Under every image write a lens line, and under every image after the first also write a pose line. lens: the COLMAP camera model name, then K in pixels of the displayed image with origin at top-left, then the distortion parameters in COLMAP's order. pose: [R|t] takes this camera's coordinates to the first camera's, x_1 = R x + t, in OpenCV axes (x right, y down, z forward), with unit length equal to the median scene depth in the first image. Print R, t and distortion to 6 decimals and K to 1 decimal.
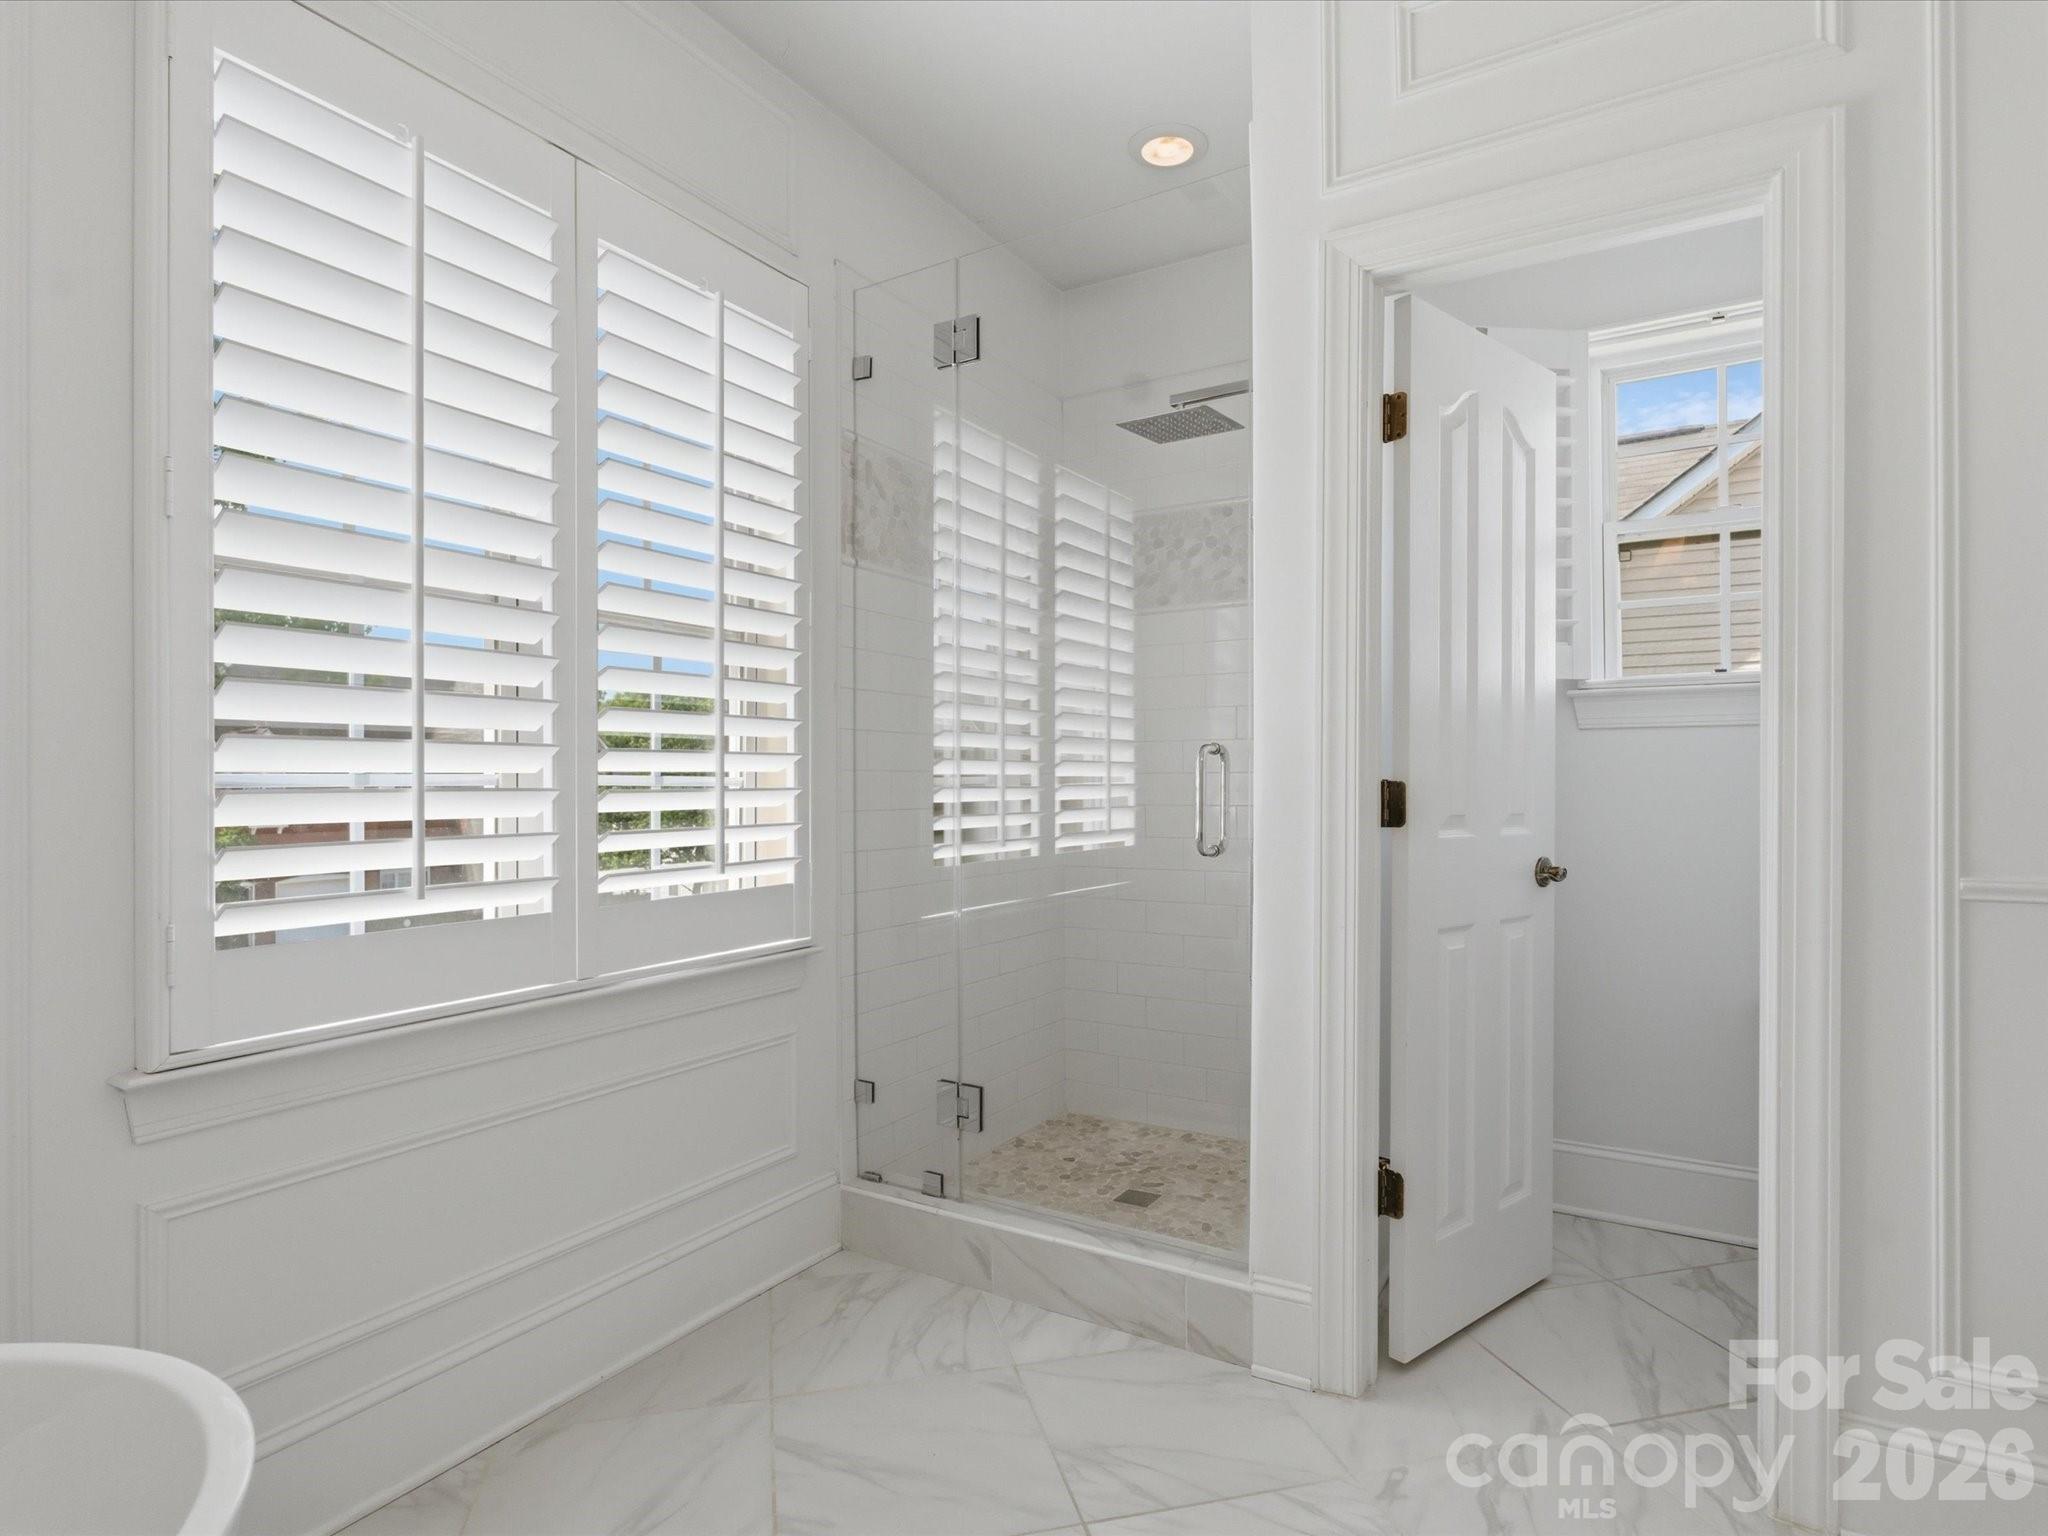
lens RADIAL K [[1093.0, 0, 1025.4], [0, 1093.0, 774.8], [0, 0, 1]] dist [0.007920, 0.000408]
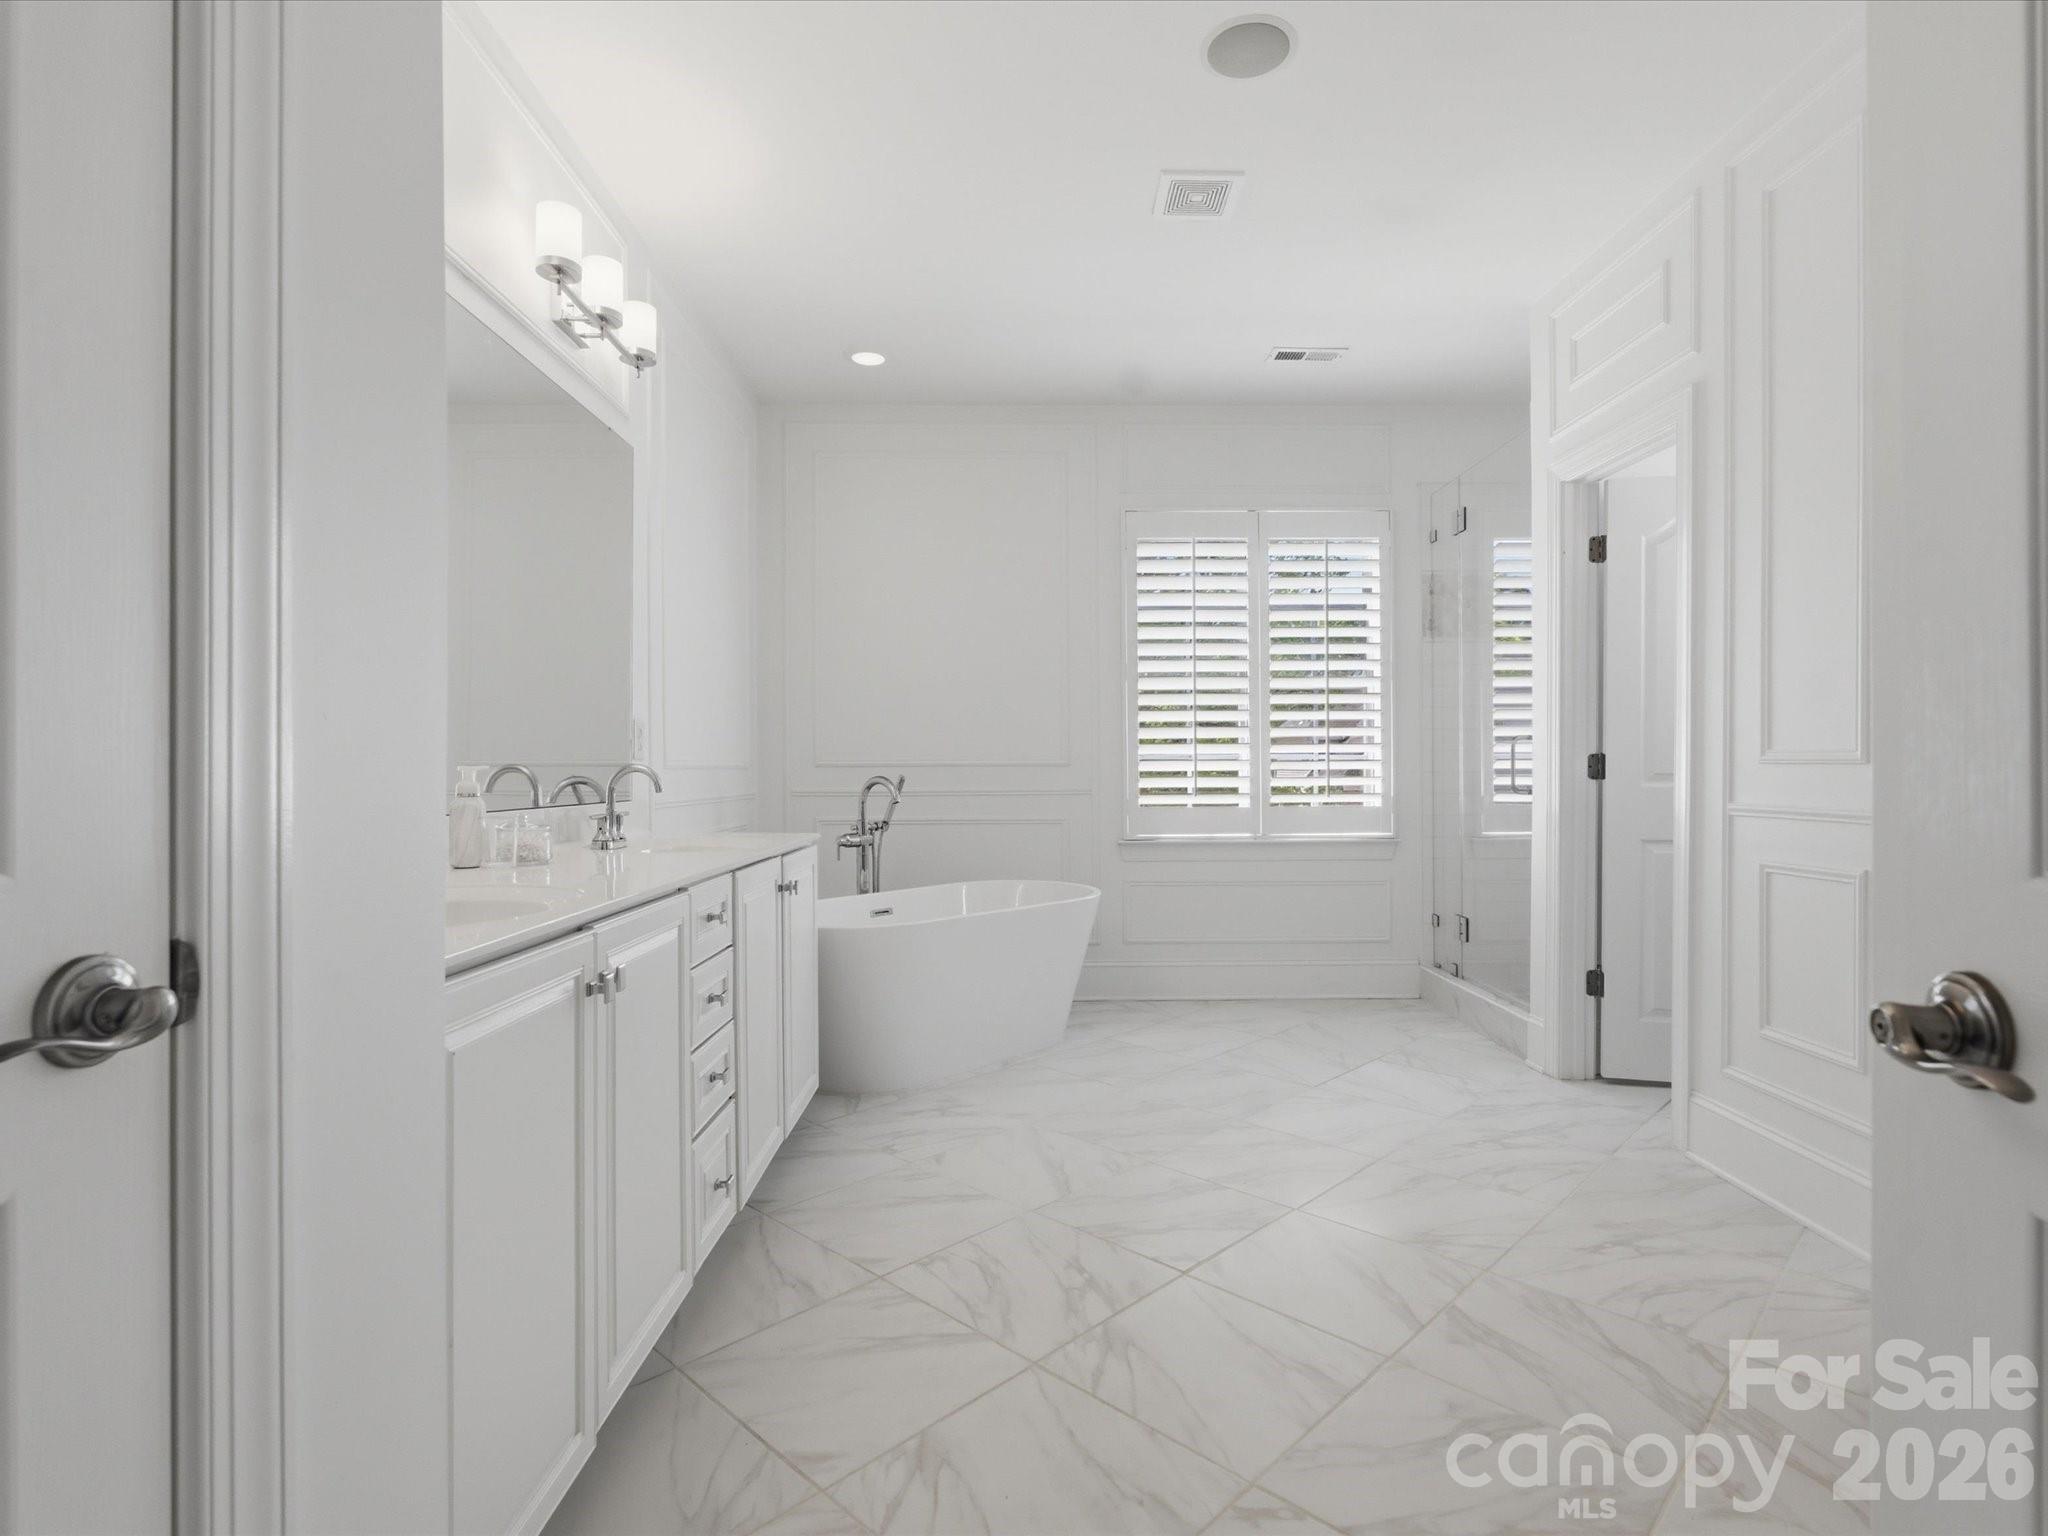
lens RADIAL K [[1093.0, 0, 1025.2], [0, 1093.0, 767.0], [0, 0, 1]] dist [0.007920, 0.000408]
pose [[0.522956, 0.001231, -0.852359, 1.376461], [0.007904, 0.999949, 0.006293, 0.008671], [0.852323, -0.010028, 0.522919, -0.741776]]
